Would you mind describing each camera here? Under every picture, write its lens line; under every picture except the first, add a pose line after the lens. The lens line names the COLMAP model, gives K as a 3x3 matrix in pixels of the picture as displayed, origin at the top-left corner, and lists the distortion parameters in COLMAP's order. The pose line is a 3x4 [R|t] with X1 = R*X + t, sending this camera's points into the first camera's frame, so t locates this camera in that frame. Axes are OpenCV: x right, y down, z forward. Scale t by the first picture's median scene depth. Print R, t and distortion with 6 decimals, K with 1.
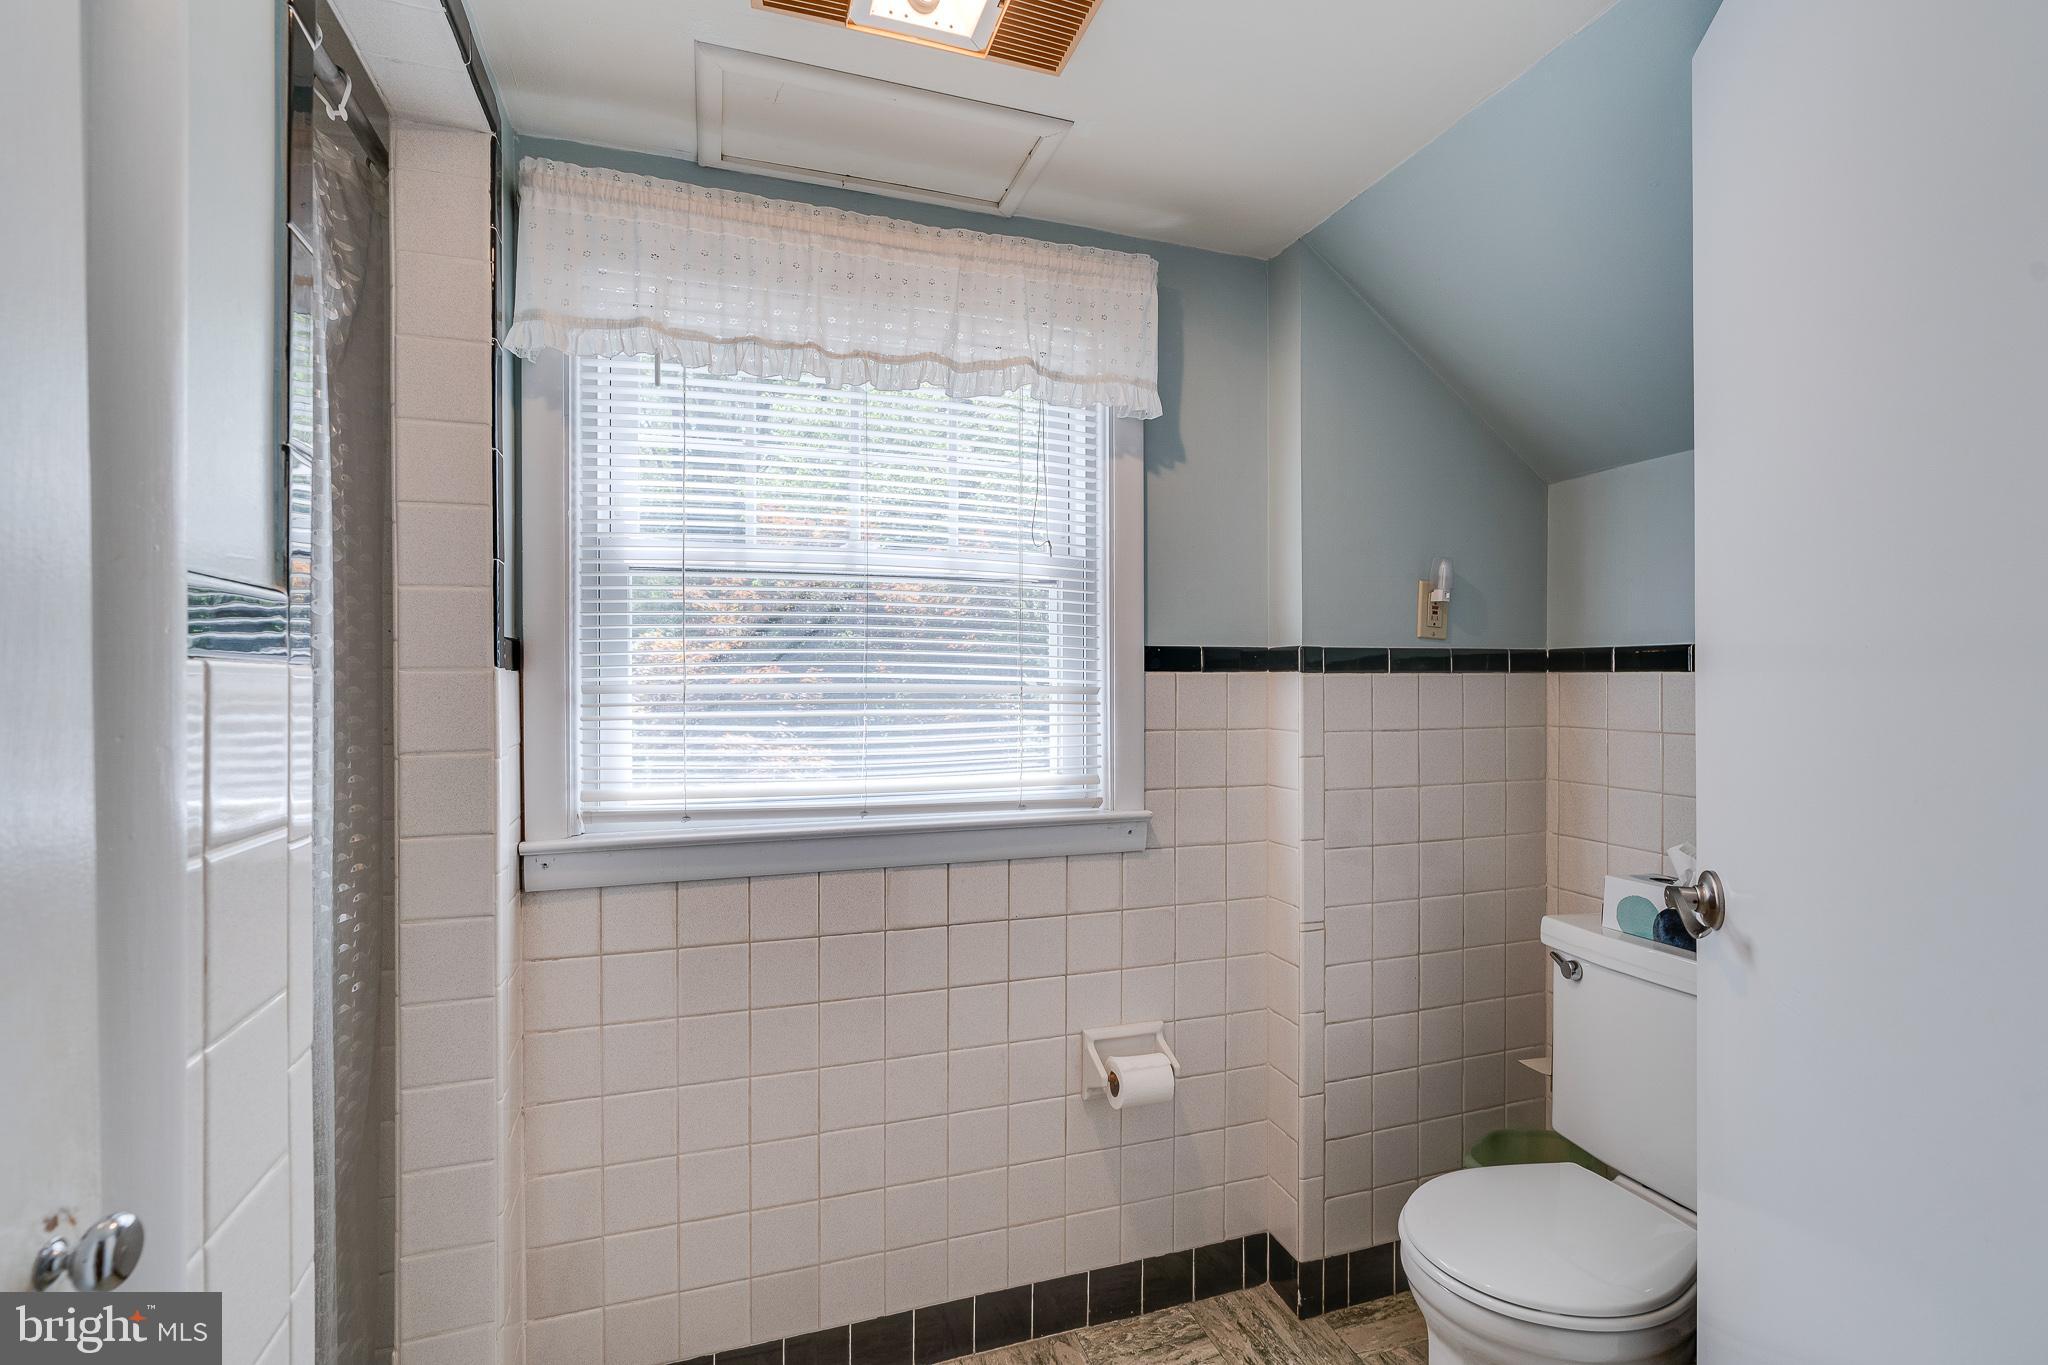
lens RADIAL K [[932.0, 0, 1026.3], [0, 932.0, 679.5], [0, 0, 1]] dist [-0.005382, 0.000292]
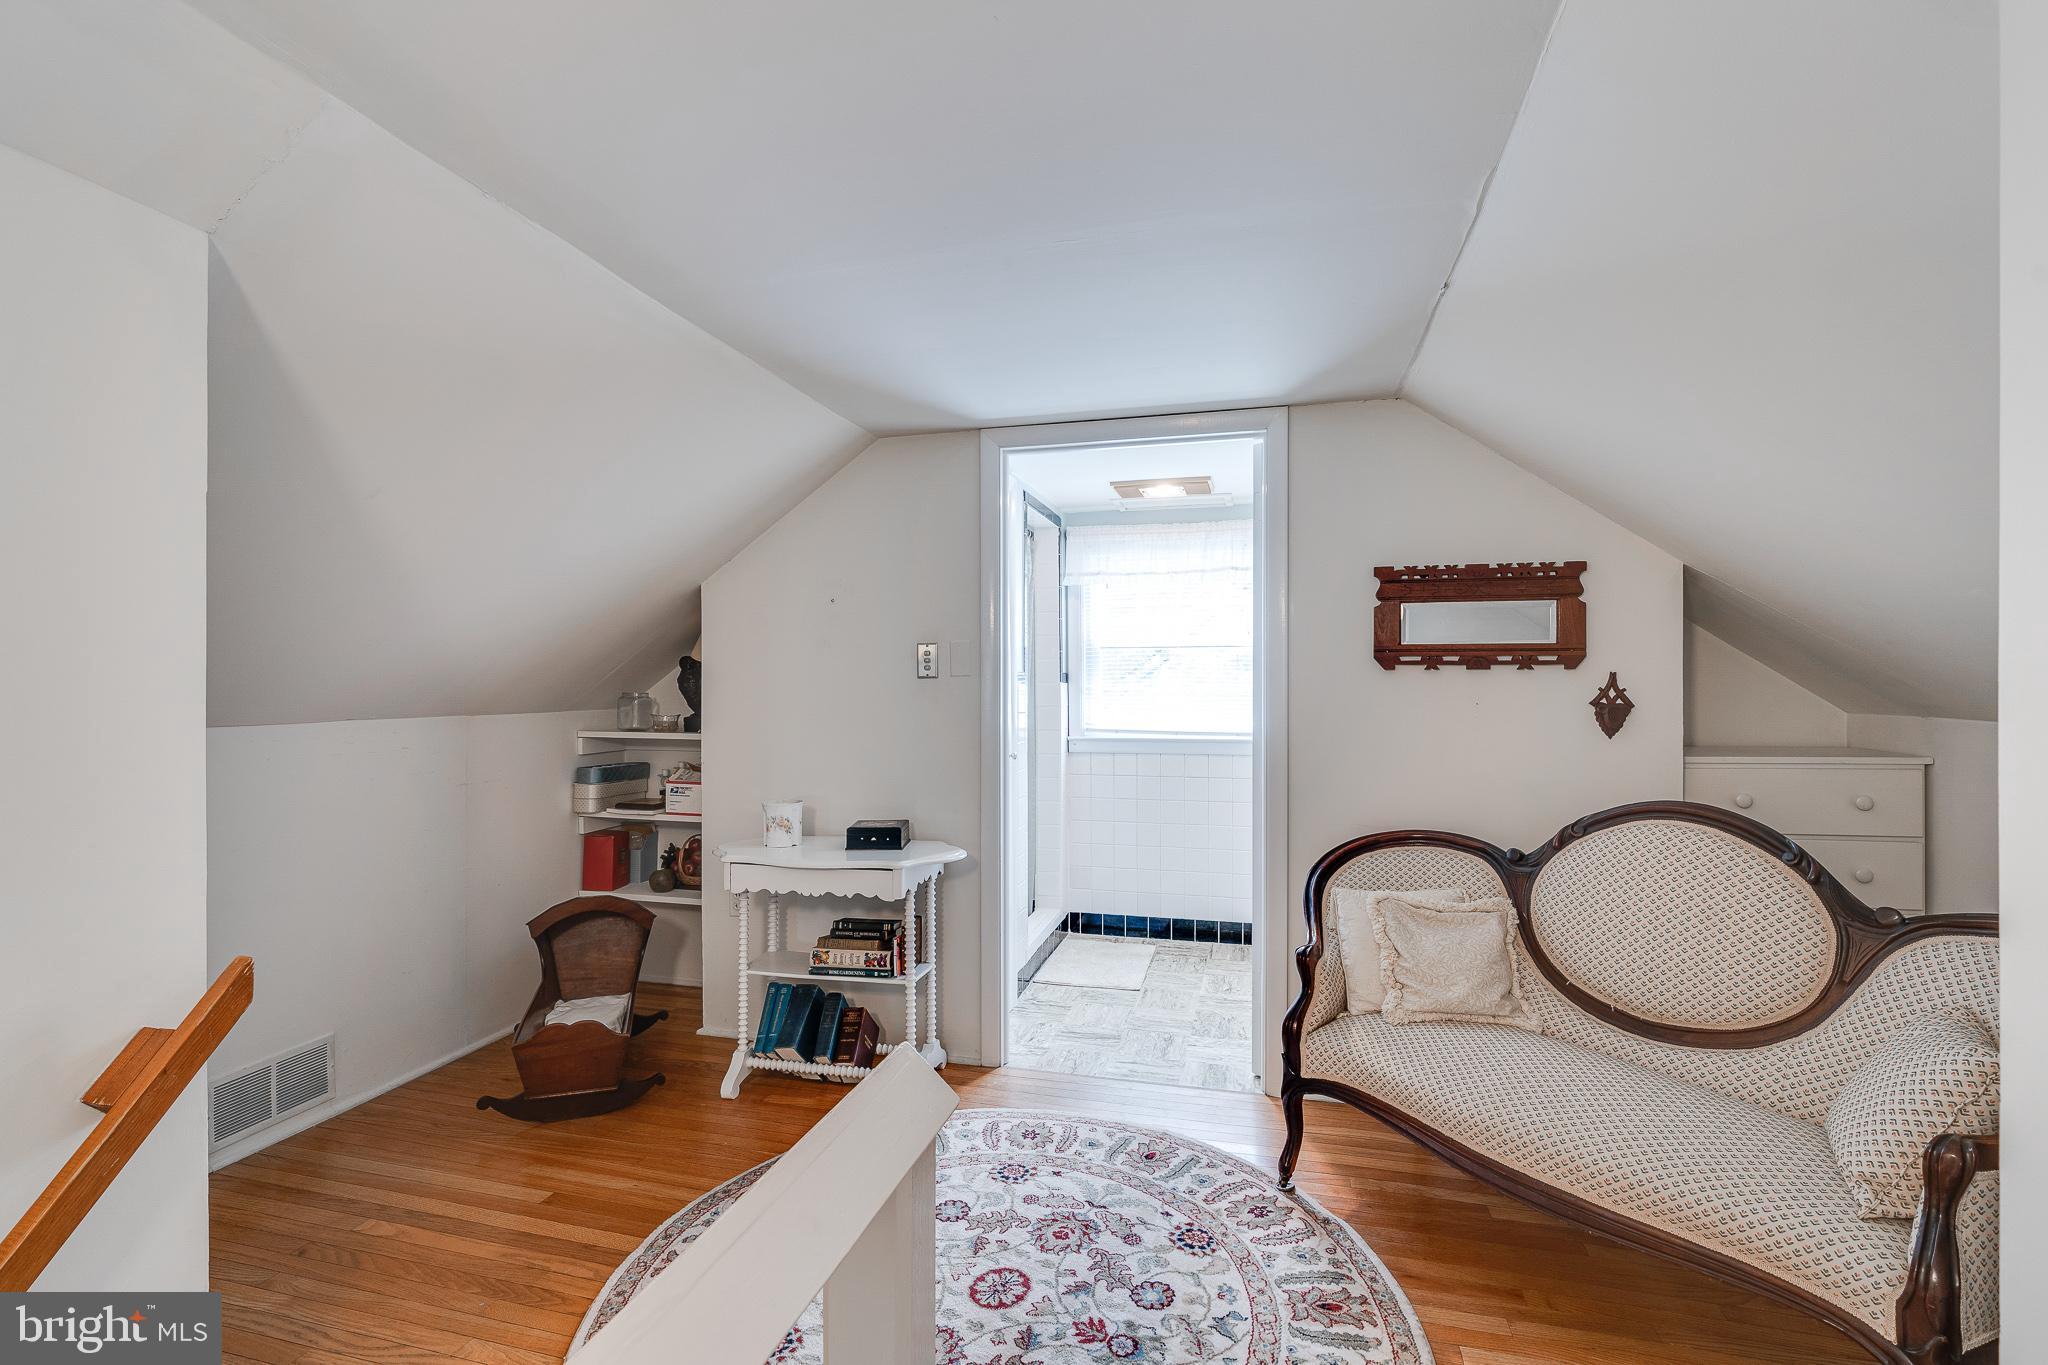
lens RADIAL K [[928.9, 0, 1027.6], [0, 928.9, 693.4], [0, 0, 1]] dist [-0.003710, 0.000547]
pose [[0.830809, 0.005269, -0.556533, 1.138986], [0.001767, 0.999925, 0.012106, -0.012586], [0.556555, -0.011041, 0.830738, -1.761524]]
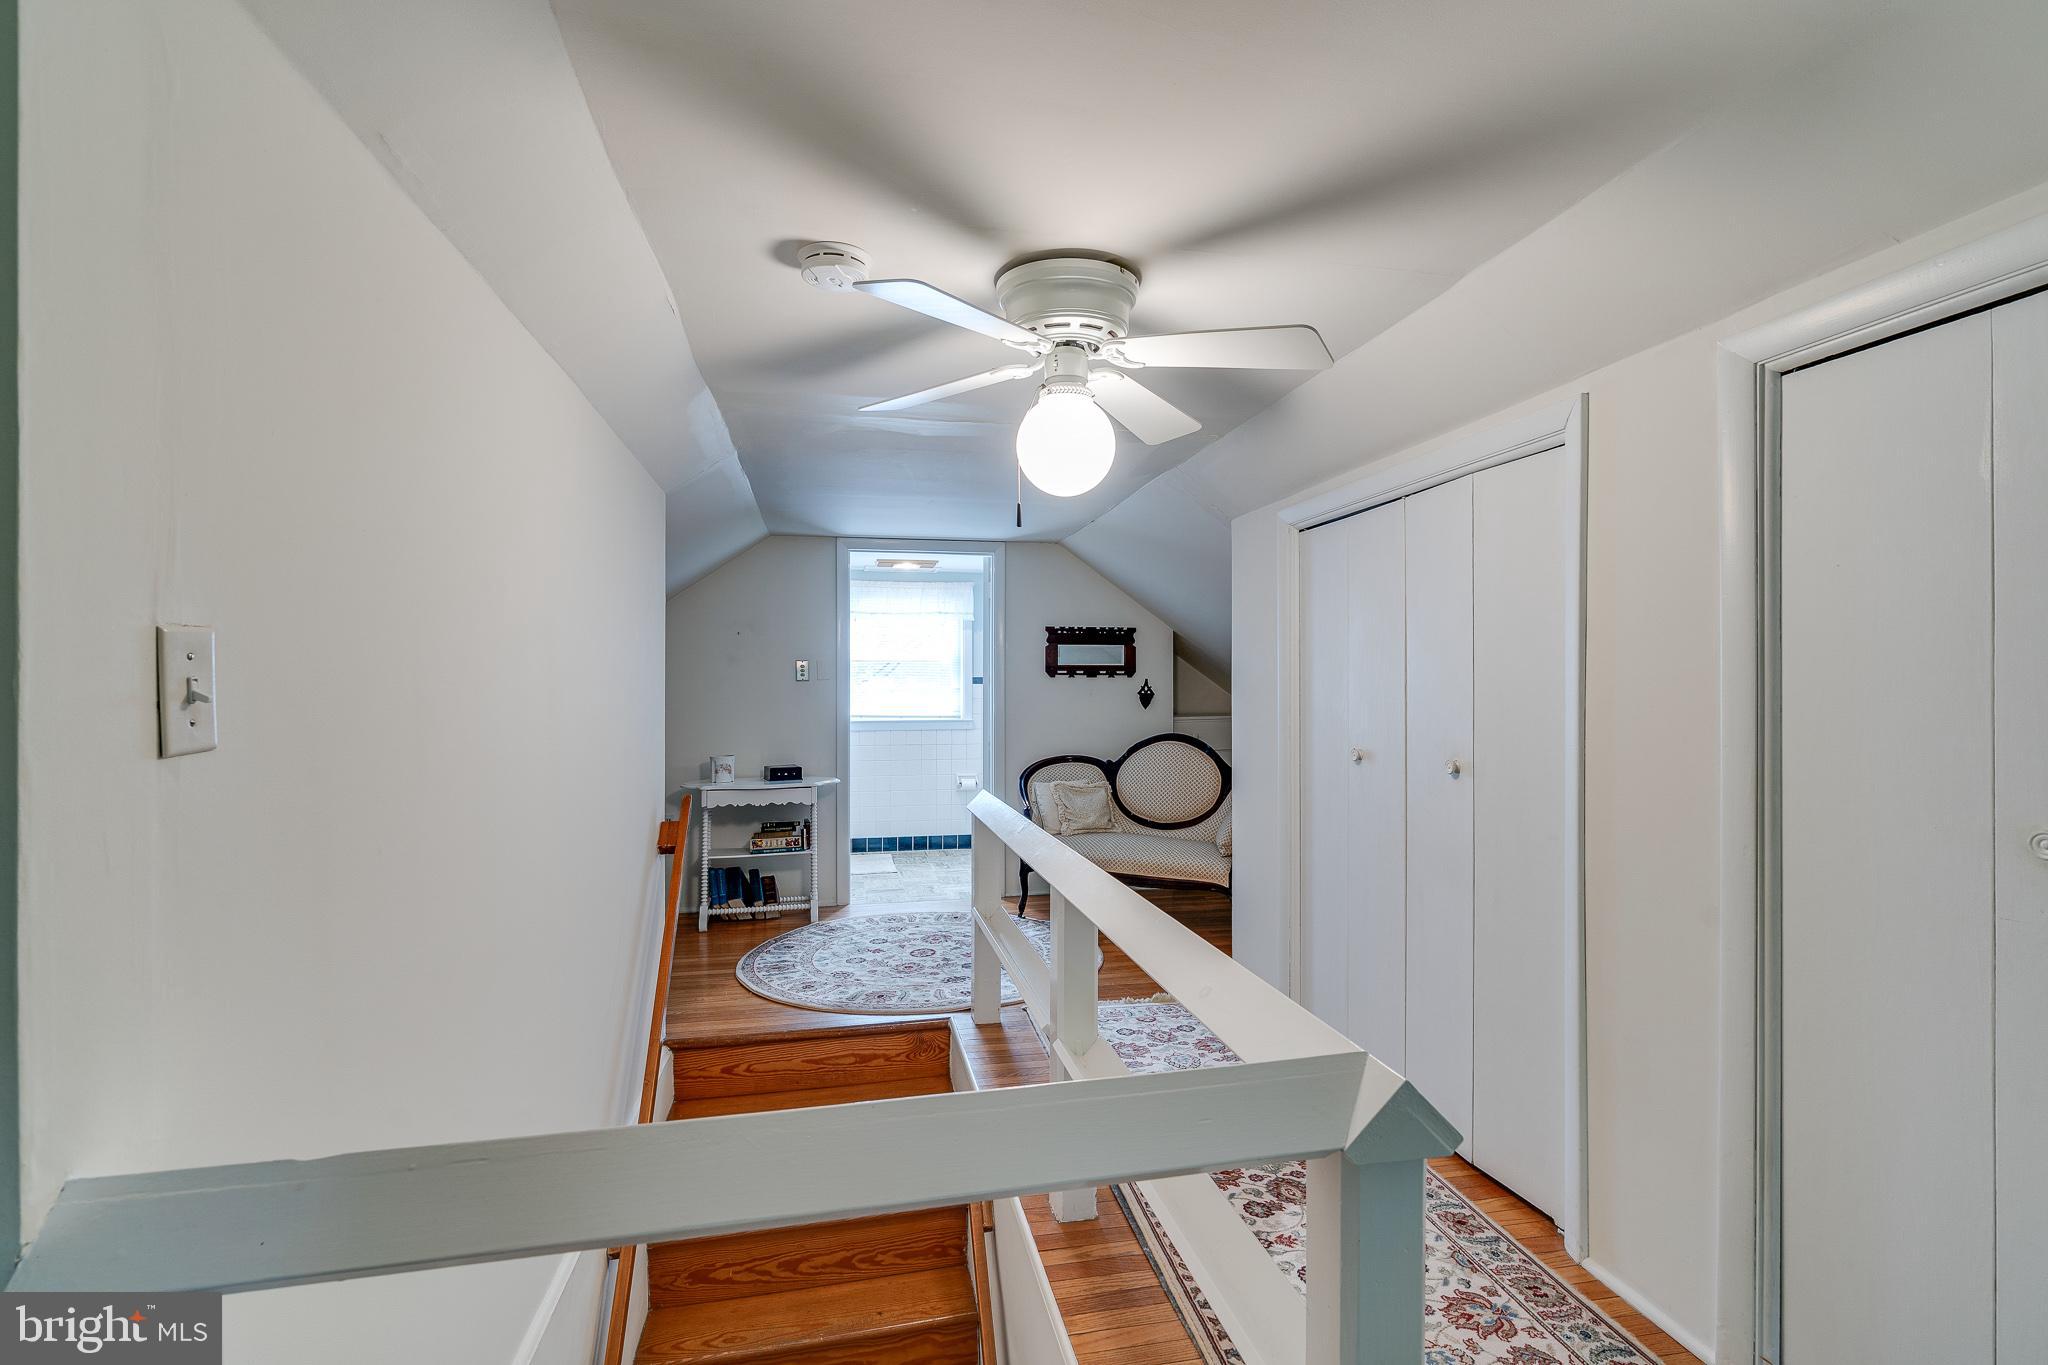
lens RADIAL K [[932.0, 0, 1026.3], [0, 932.0, 679.5], [0, 0, 1]] dist [-0.005382, 0.000292]
pose [[0.990813, -0.002047, -0.135226, 1.108632], [0.001906, 0.999997, -0.001175, -0.023655], [0.135228, 0.000907, 0.990814, -3.787338]]
